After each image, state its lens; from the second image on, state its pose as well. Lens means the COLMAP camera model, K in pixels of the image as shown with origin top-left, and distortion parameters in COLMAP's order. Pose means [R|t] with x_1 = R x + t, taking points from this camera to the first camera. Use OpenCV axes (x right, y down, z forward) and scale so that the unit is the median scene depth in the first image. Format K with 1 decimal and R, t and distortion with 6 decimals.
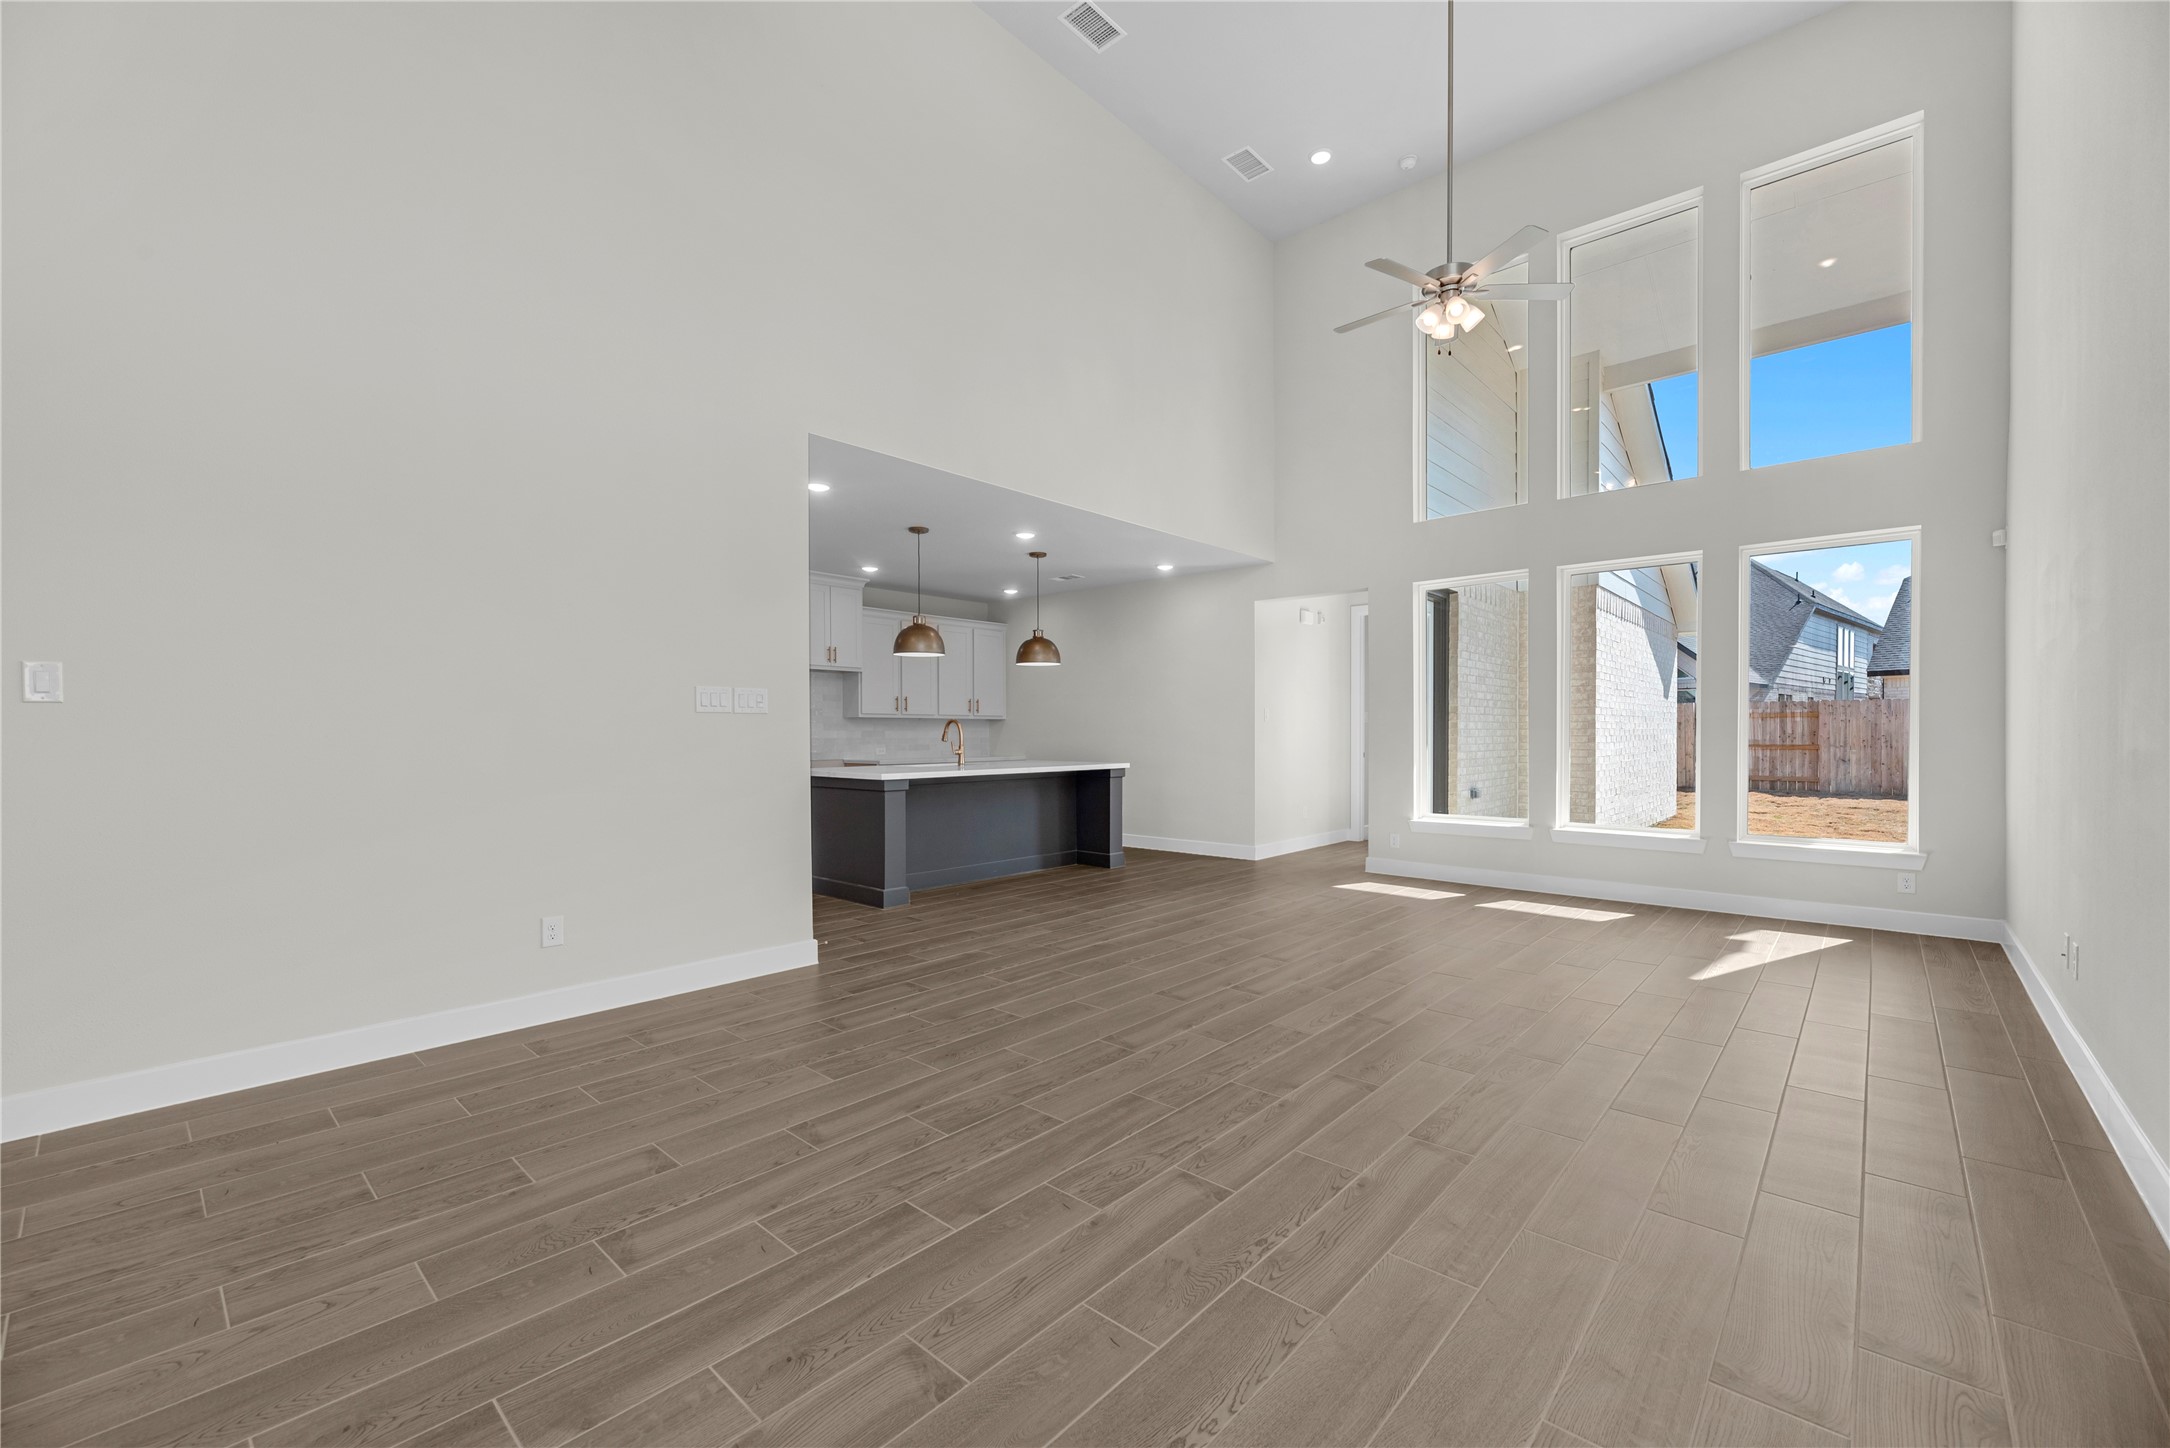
lens RADIAL K [[891.1, 0, 1095.5], [0, 891.1, 736.1], [0, 0, 1]] dist [0.001498, 0.000305]
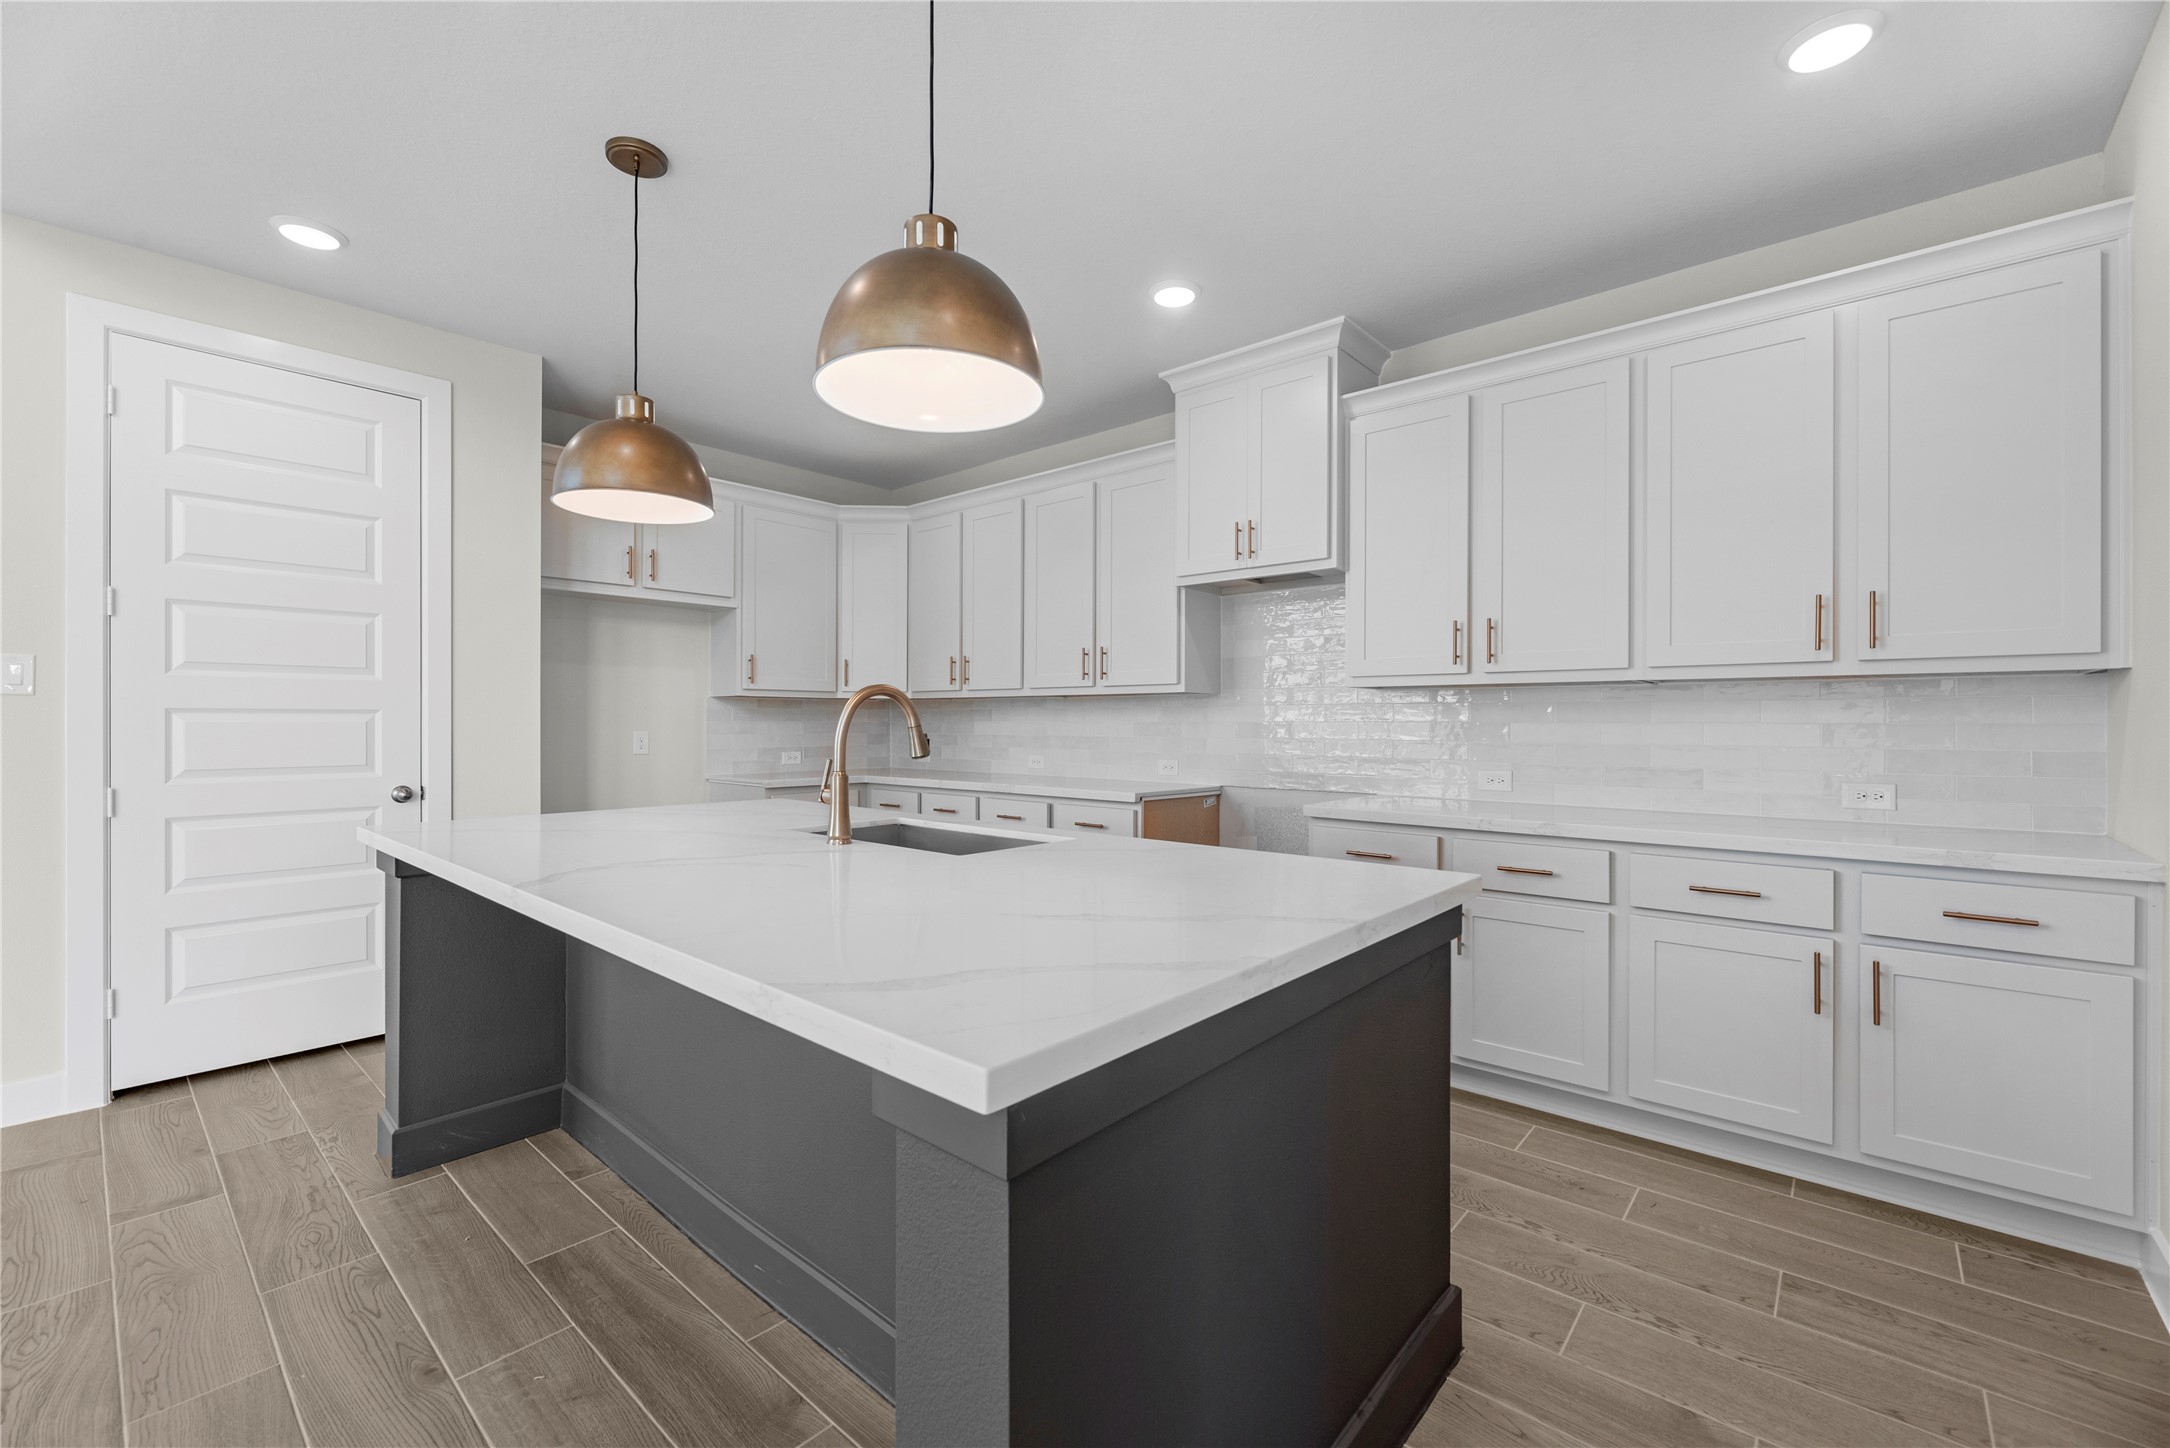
lens RADIAL K [[882.9, 0, 1068.9], [0, 882.9, 725.2], [0, 0, 1]] dist [-0.001448, -0.000523]
pose [[-0.002137, 0.007205, -0.999972, 0.202382], [-0.007307, 0.999947, 0.007220, -0.011001], [0.999971, 0.007322, -0.002085, 1.550664]]
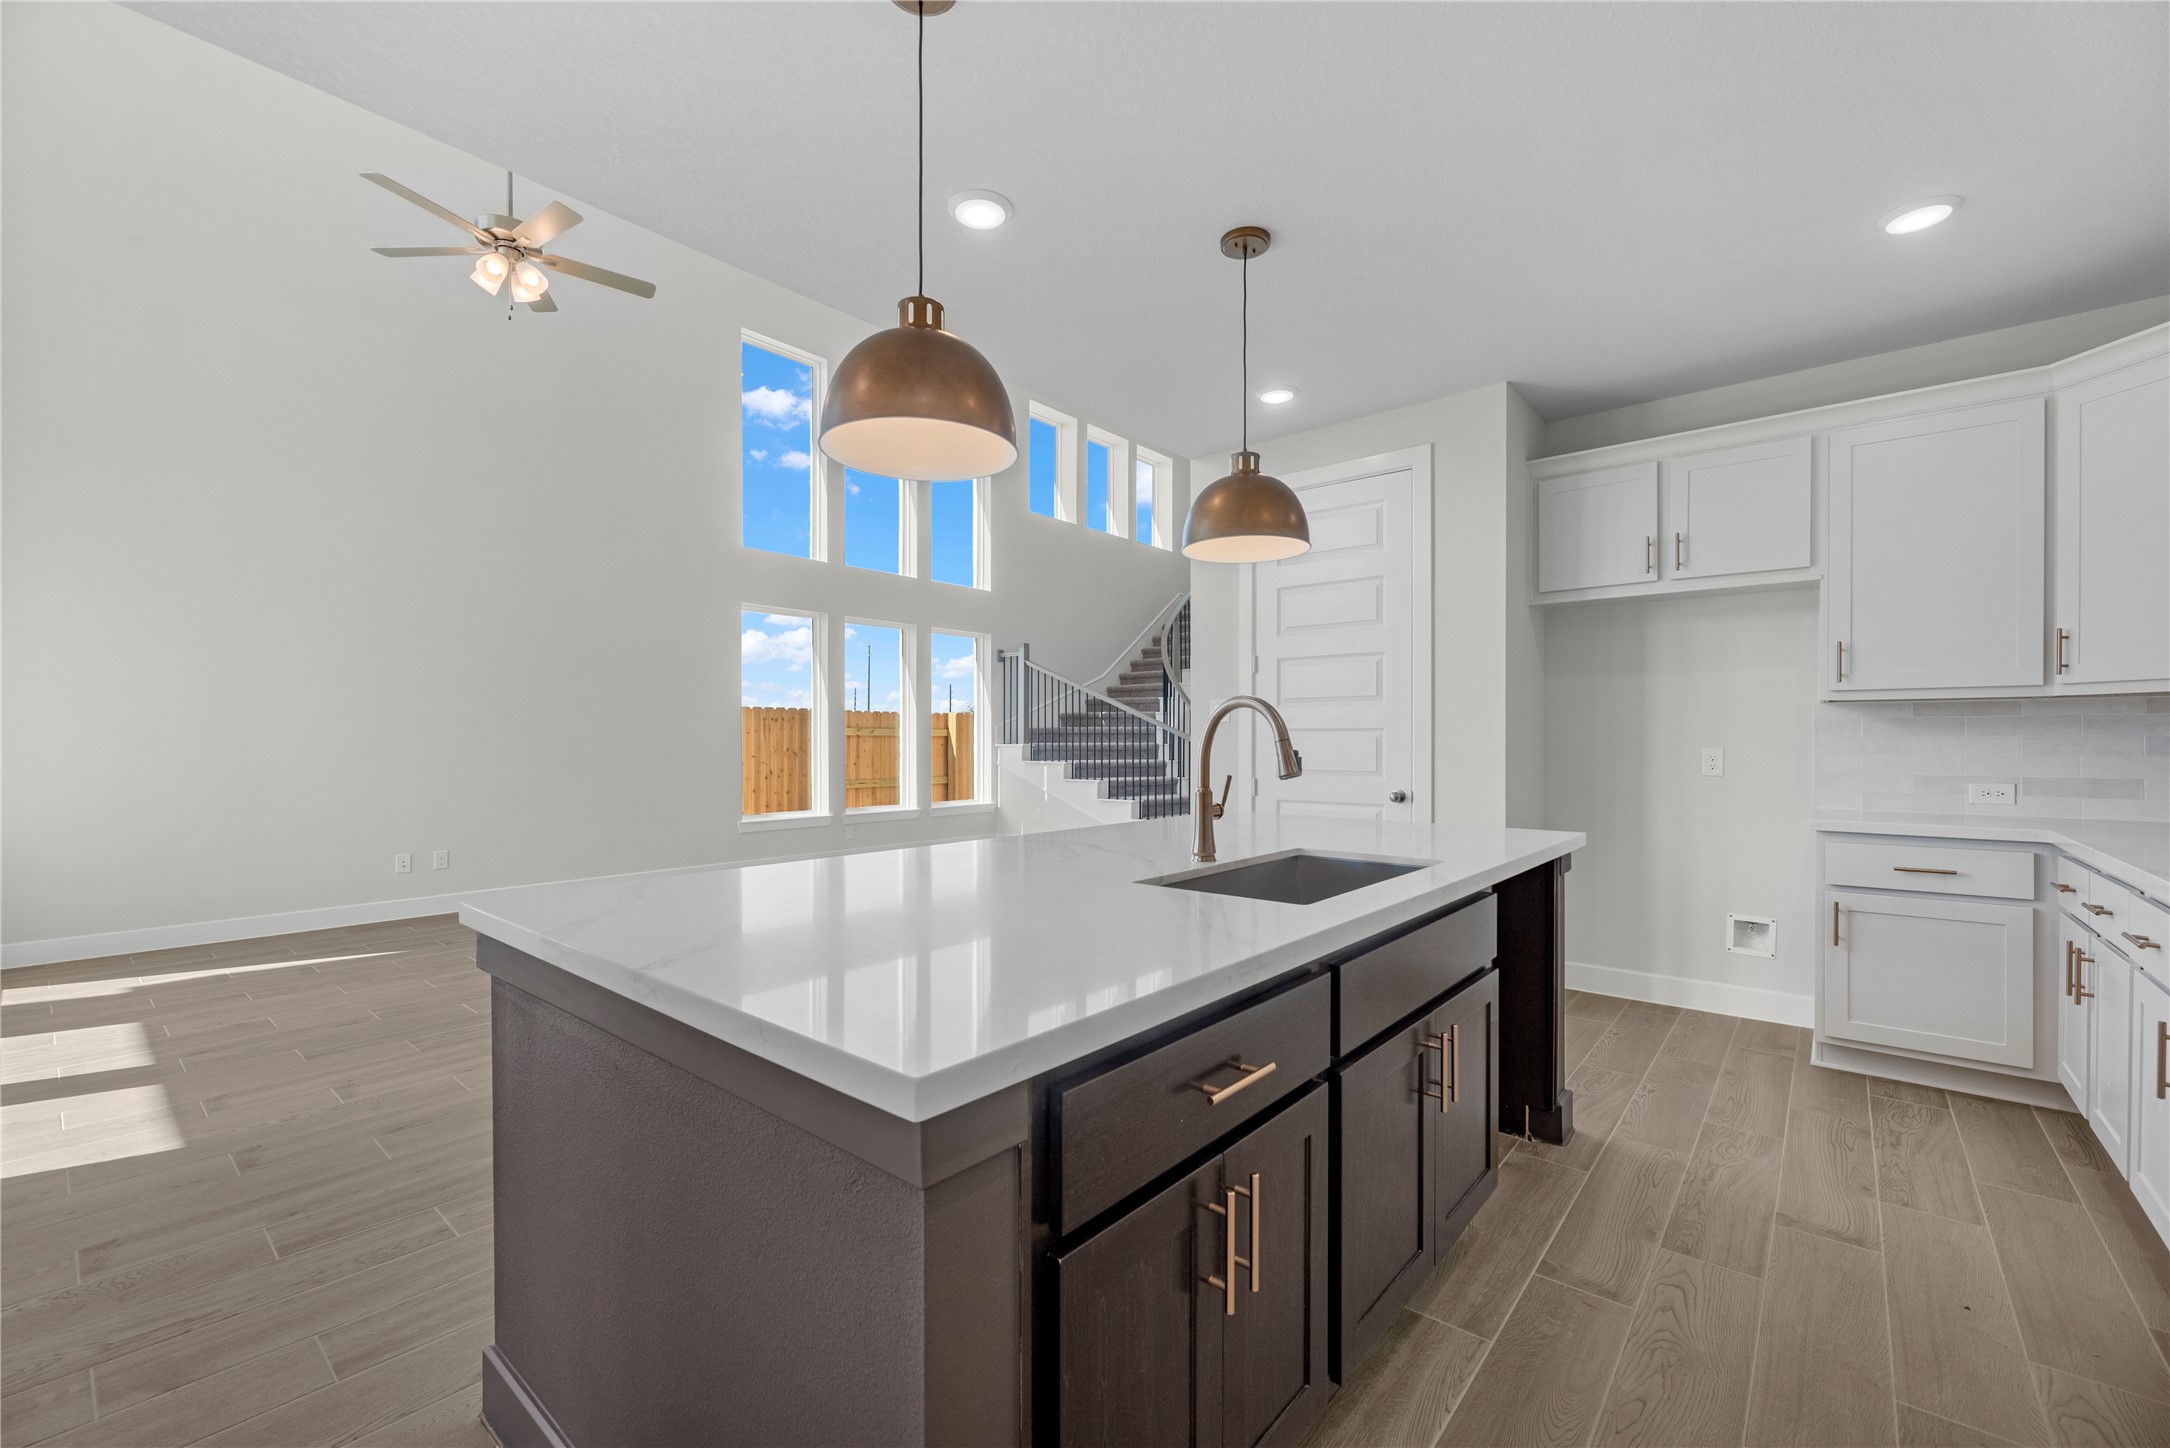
lens RADIAL K [[891.1, 0, 1095.5], [0, 891.1, 736.1], [0, 0, 1]] dist [0.001498, 0.000305]
pose [[-0.999433, 0.005505, -0.033212, -0.148332], [0.005394, 0.999980, 0.003422, -0.010867], [0.033230, 0.003241, -0.999442, 1.853957]]
